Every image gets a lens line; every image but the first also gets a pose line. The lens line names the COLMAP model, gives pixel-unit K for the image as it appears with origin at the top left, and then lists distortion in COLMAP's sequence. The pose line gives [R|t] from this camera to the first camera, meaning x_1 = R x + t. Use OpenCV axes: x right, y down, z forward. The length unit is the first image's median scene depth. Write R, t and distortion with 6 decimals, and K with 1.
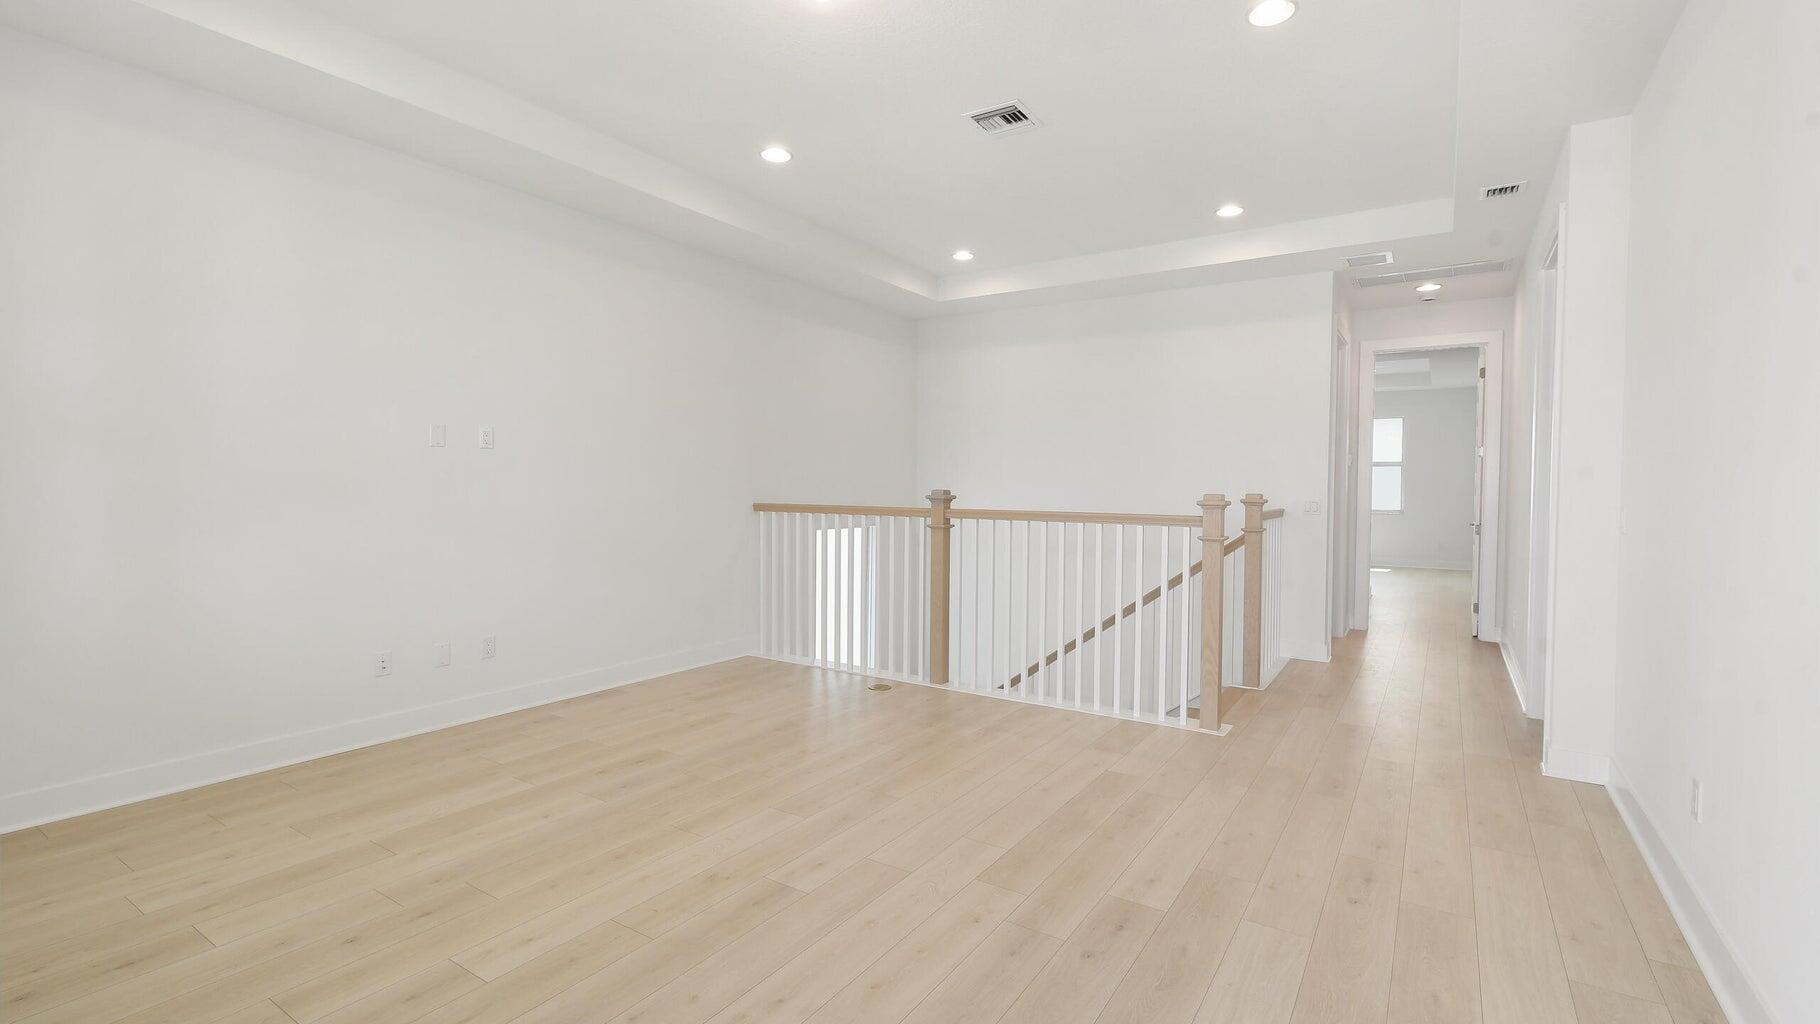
lens RADIAL K [[828.3, 0, 920.1], [0, 828.3, 507.8], [0, 0, 1]] dist [0.000616, 0.000002]
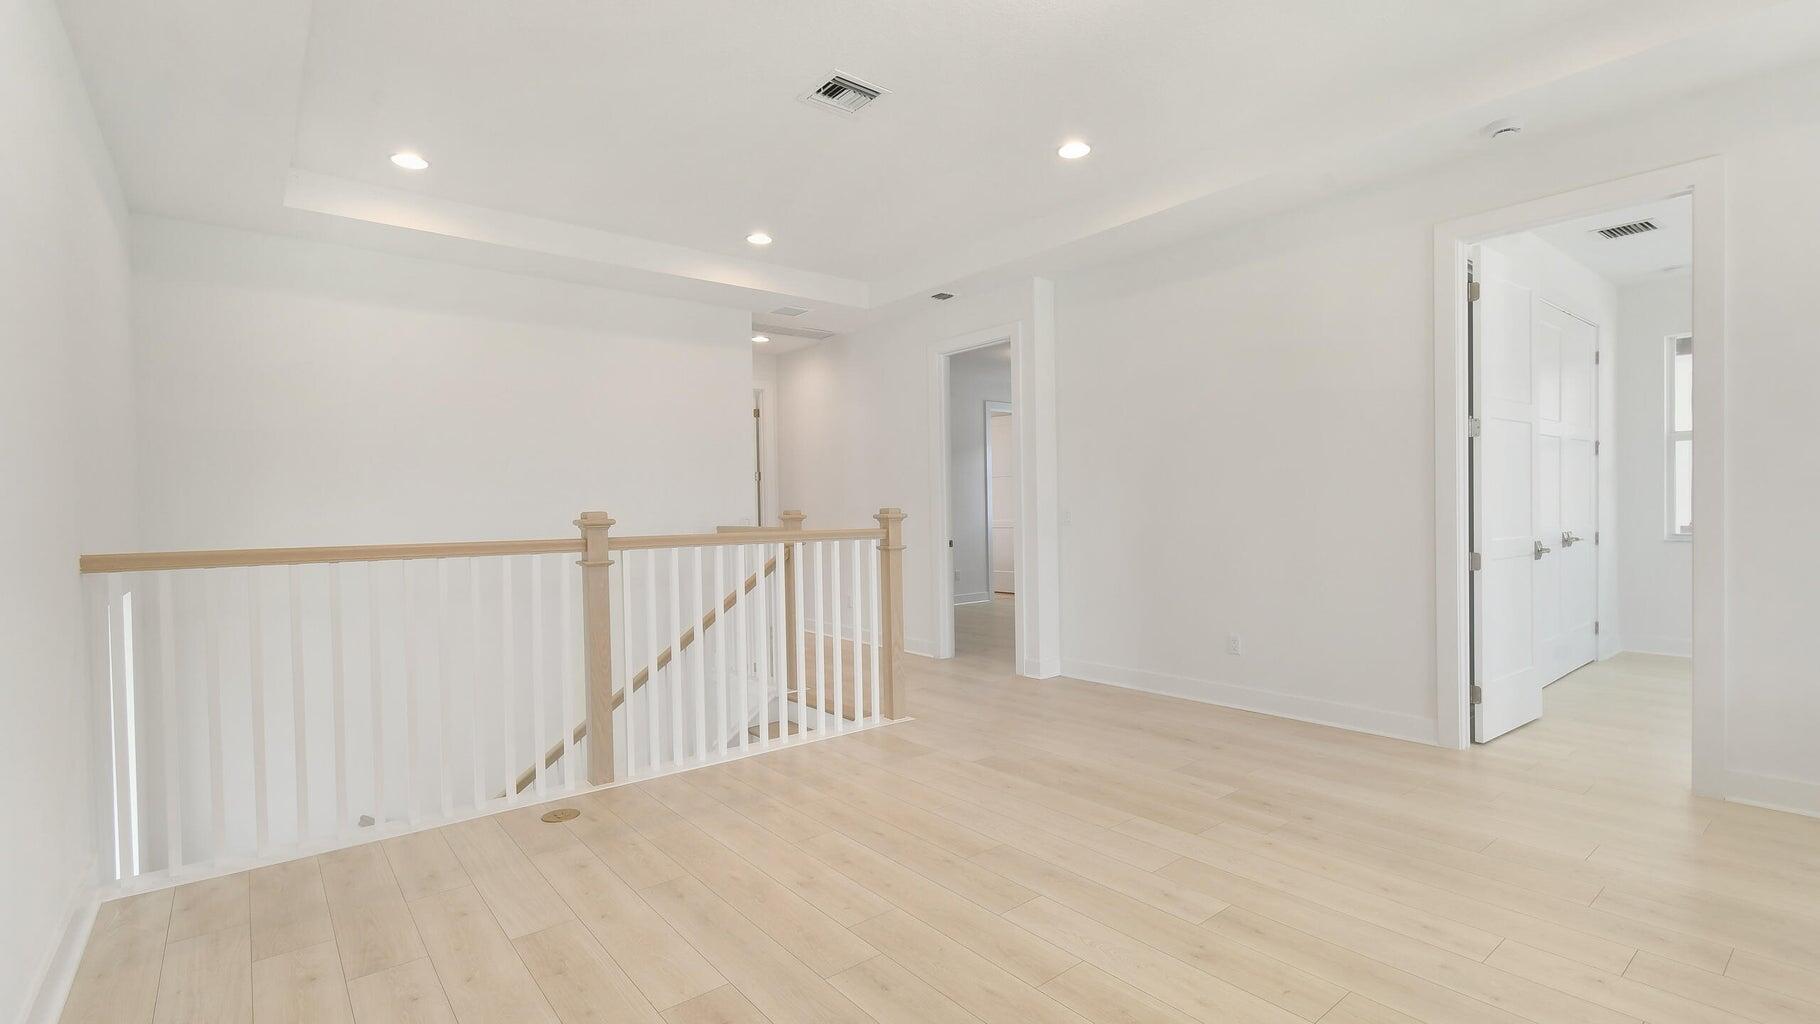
lens RADIAL K [[836.3, 0, 931.5], [0, 836.3, 516.5], [0, 0, 1]] dist [-0.001527, -0.000130]
pose [[0.276388, -0.024017, 0.960746, -0.791922], [0.045967, 0.998874, 0.011746, -0.017120], [-0.959946, 0.040916, 0.277181, 0.702224]]
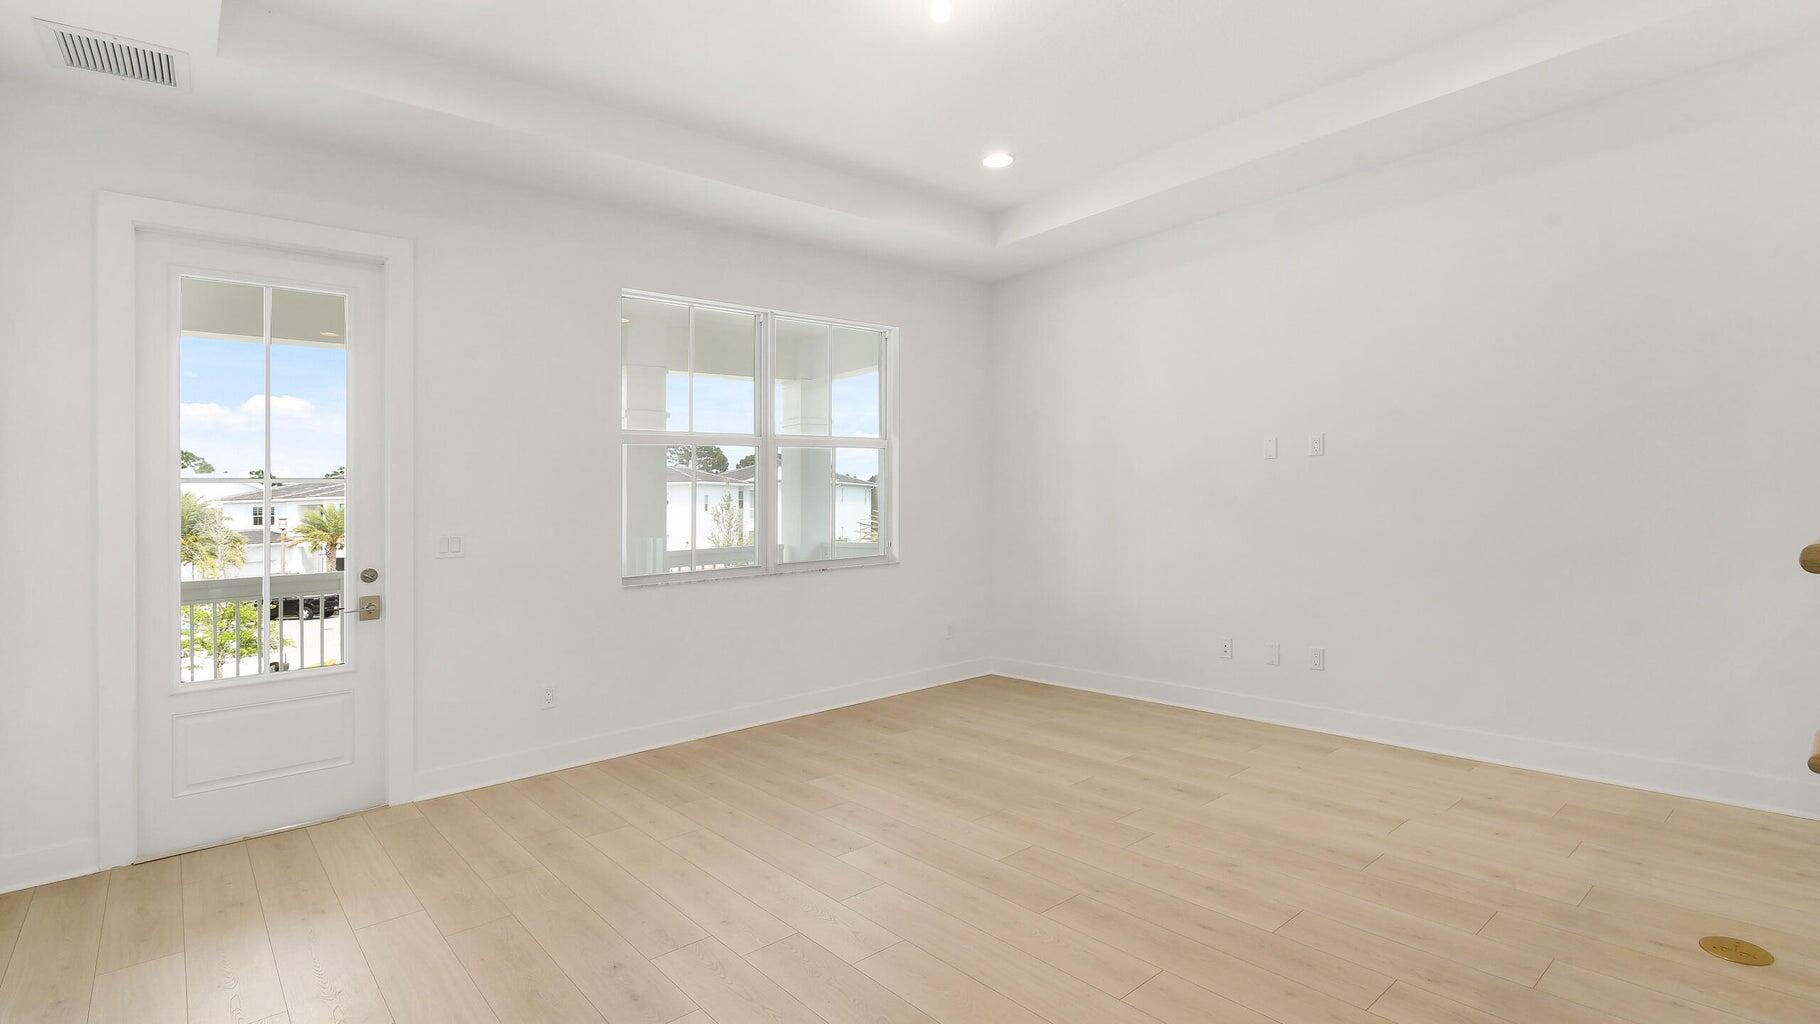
lens RADIAL K [[828.3, 0, 920.1], [0, 828.3, 507.8], [0, 0, 1]] dist [0.000616, 0.000002]
pose [[-0.276494, 0.003434, -0.961010, 0.633104], [0.006344, 0.999978, 0.001748, -0.017011], [0.960995, -0.005614, -0.276510, 0.961158]]
